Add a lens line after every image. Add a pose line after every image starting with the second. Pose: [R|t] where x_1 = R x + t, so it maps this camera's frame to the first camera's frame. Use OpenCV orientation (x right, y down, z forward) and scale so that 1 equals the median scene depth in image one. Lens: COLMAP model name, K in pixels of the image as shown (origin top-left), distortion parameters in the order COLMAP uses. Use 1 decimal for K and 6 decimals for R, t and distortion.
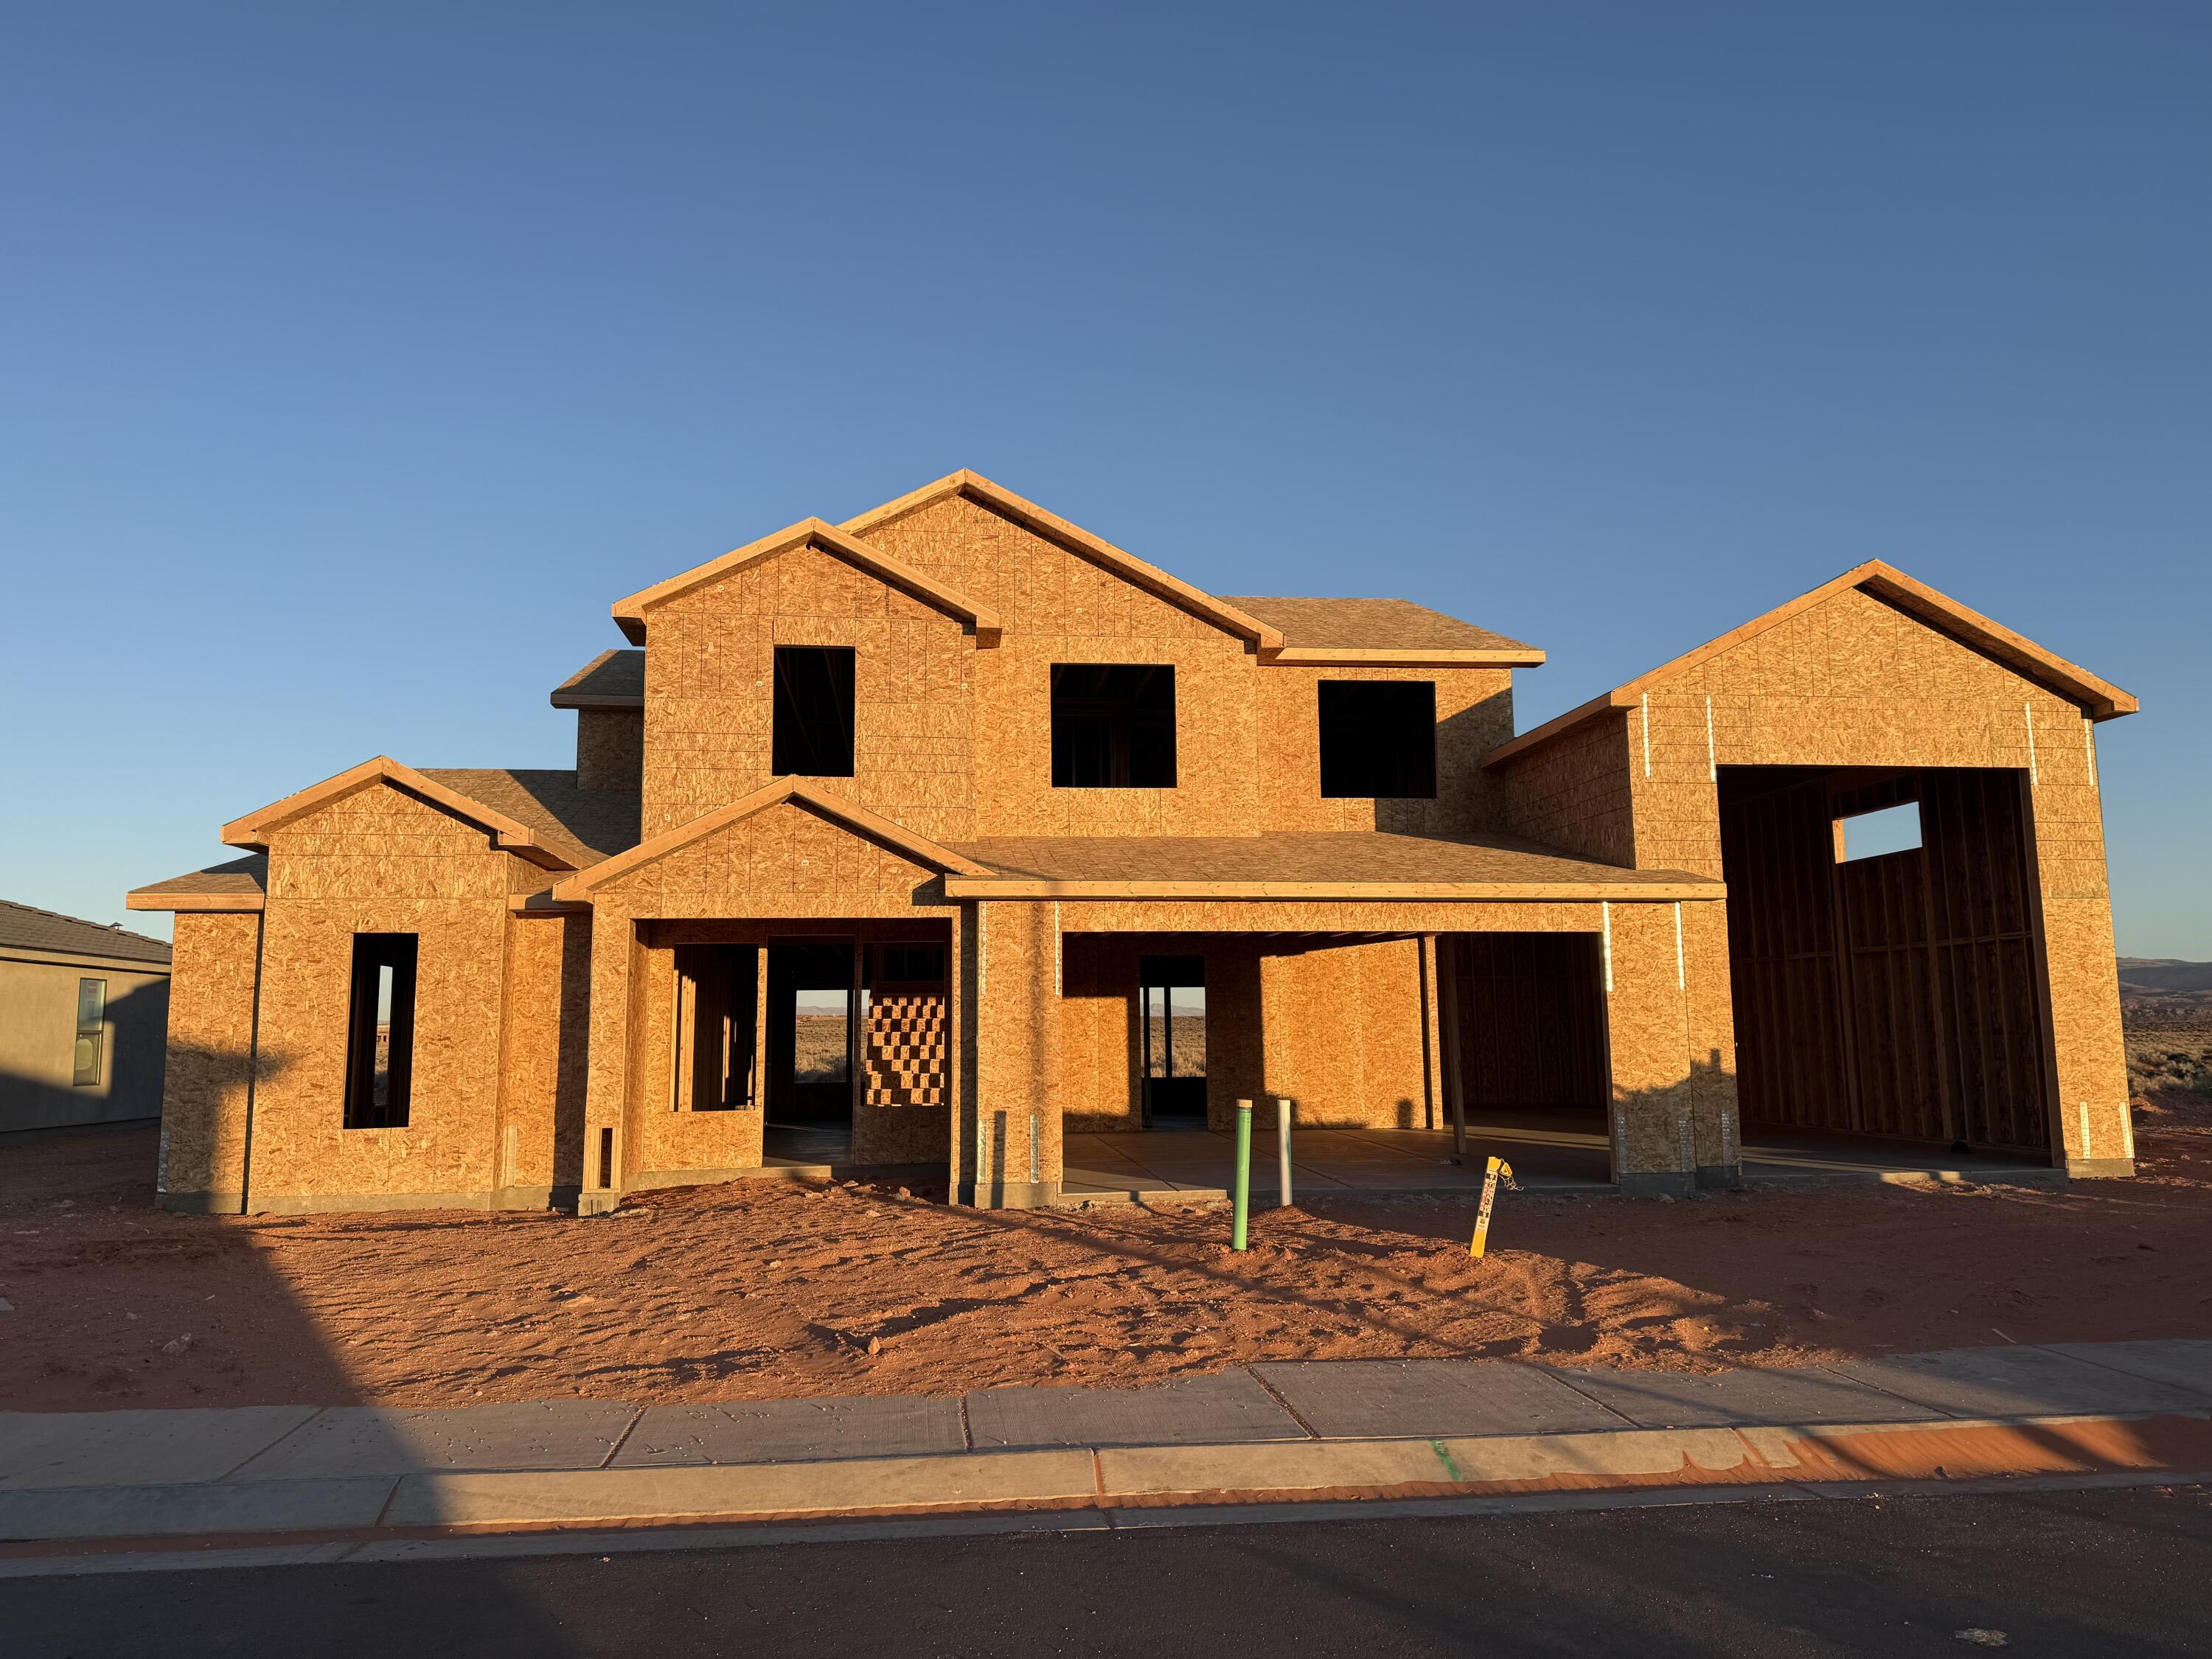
lens RADIAL K [[1549.1, 0, 1104.0], [0, 1549.1, 813.2], [0, 0, 1]] dist [0.050293, -0.050744]
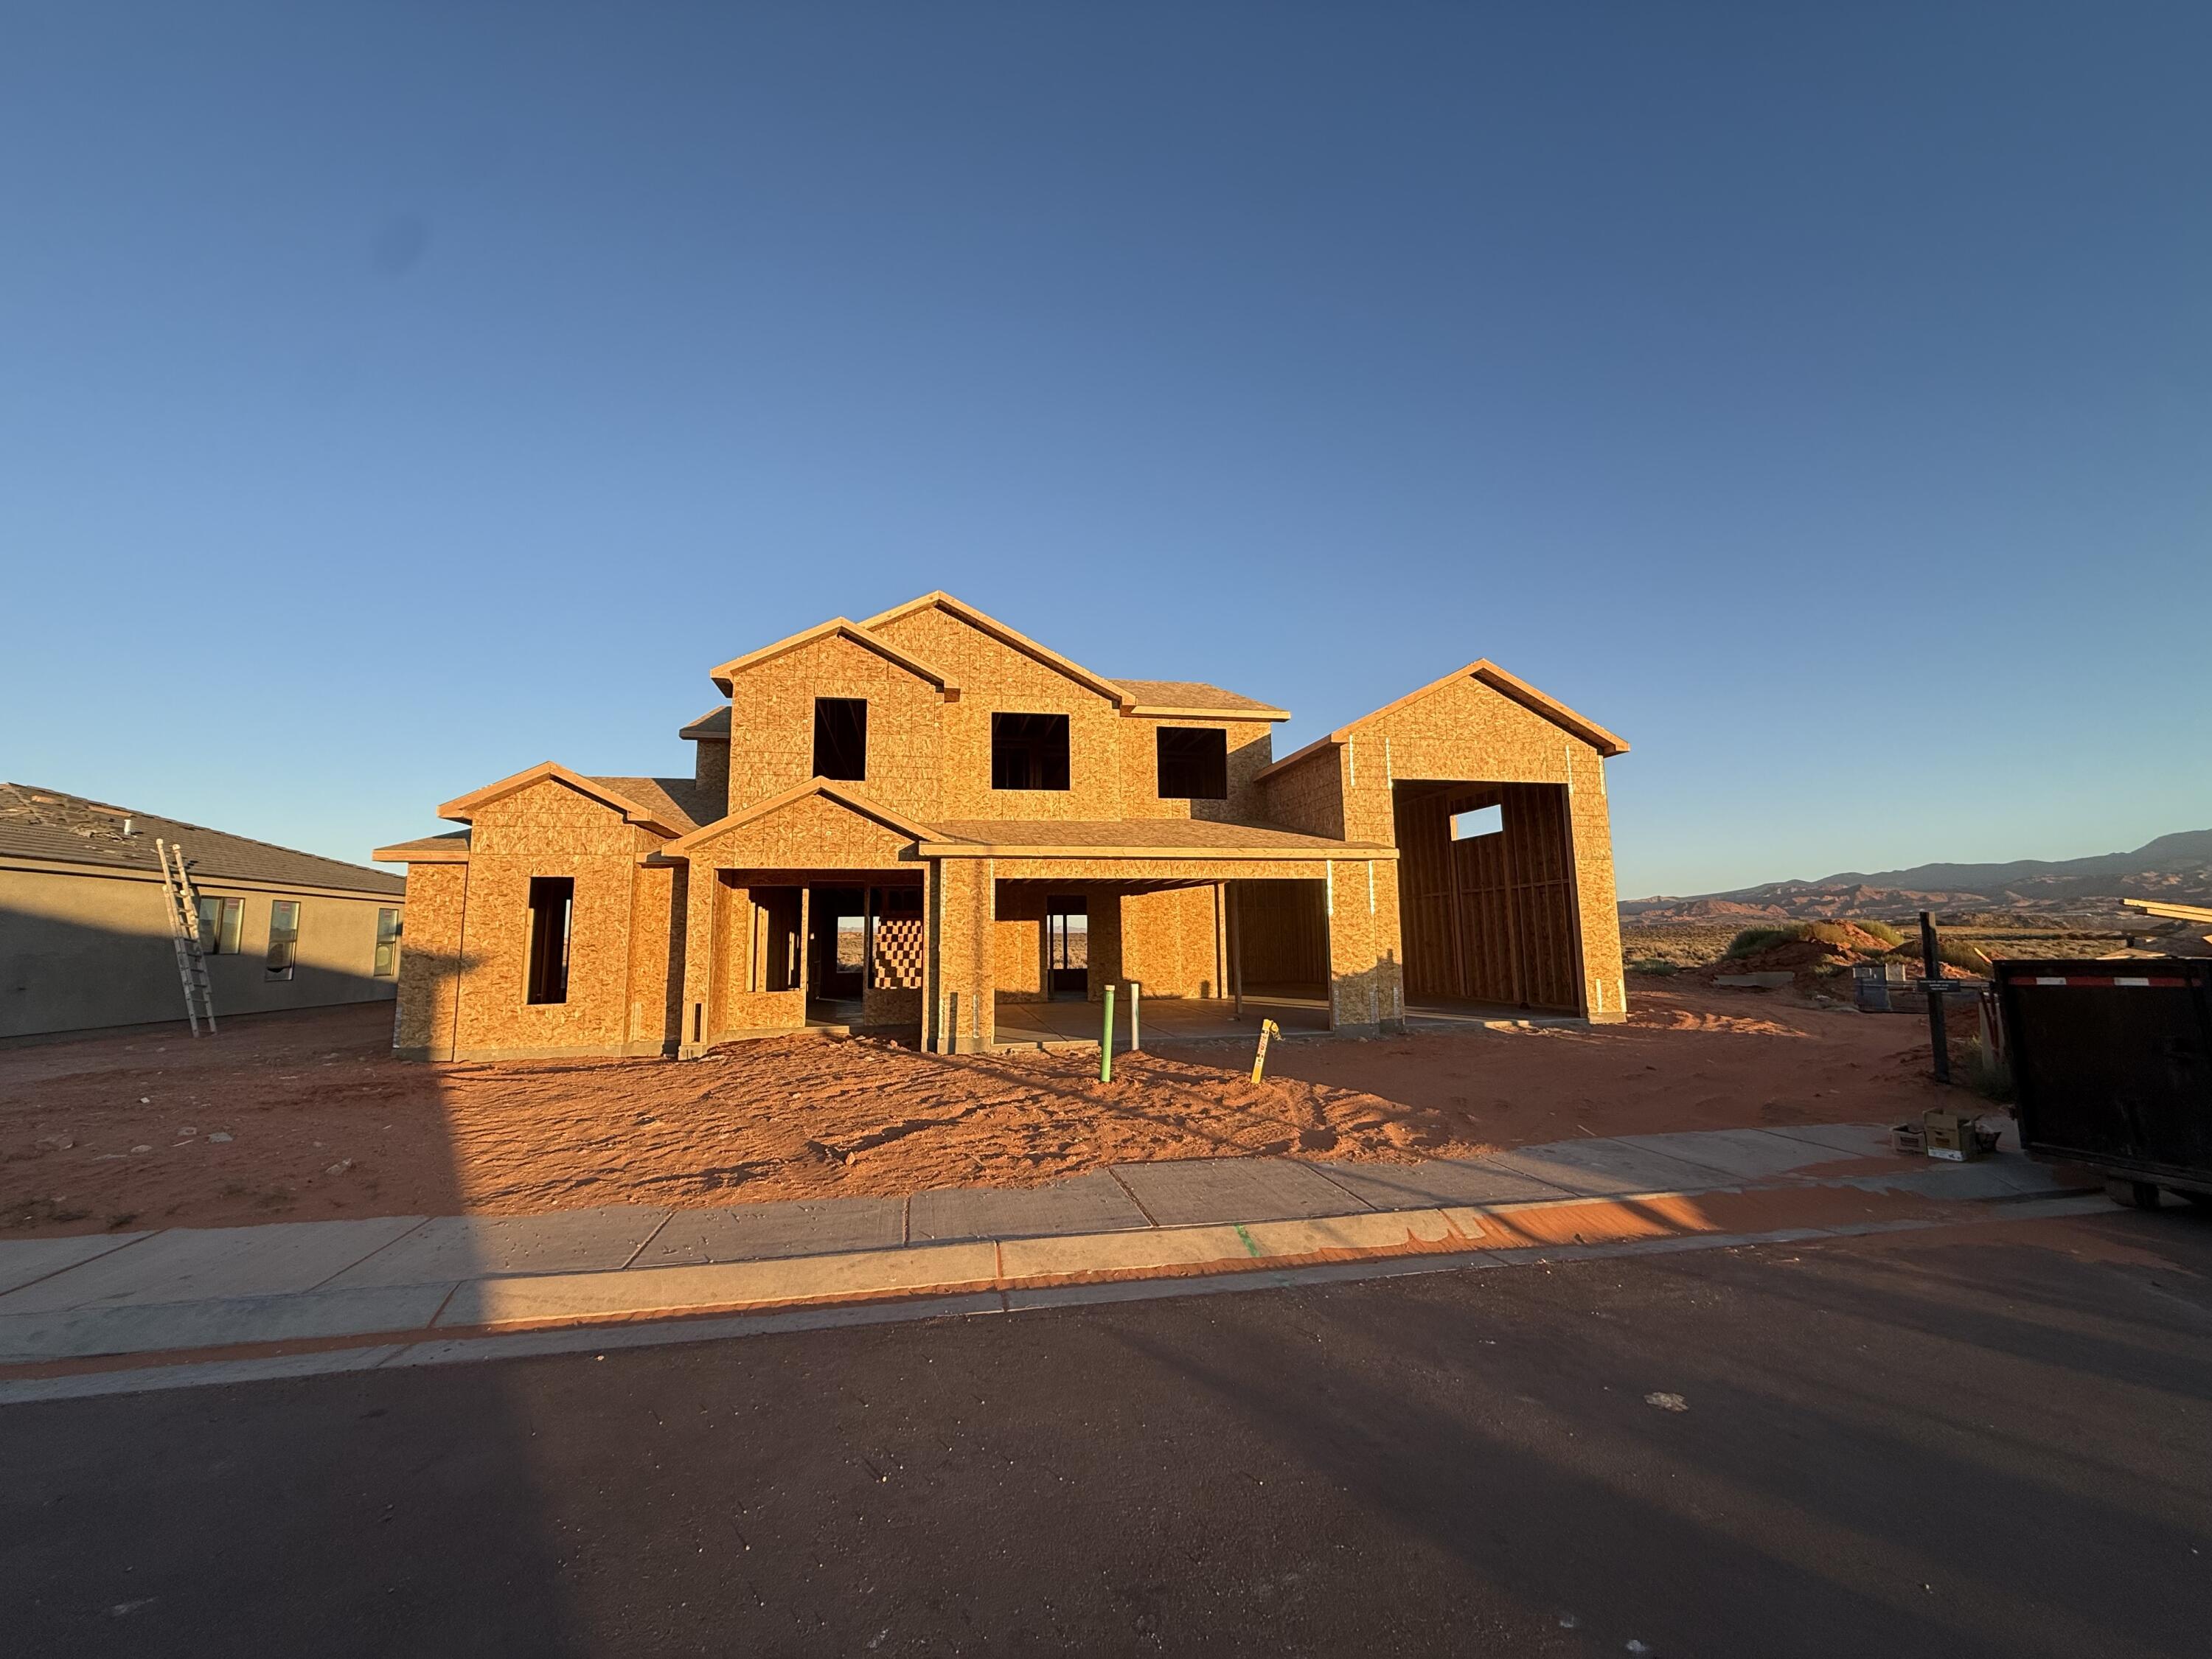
lens RADIAL K [[877.9, 0, 1098.9], [0, 877.9, 815.3], [0, 0, 1]] dist [0.000353, 0.000213]
pose [[0.997135, 0.007248, 0.075288, 0.010344], [-0.007070, 0.999972, -0.002638, 0.014281], [-0.075305, 0.002098, 0.997158, 0.100119]]
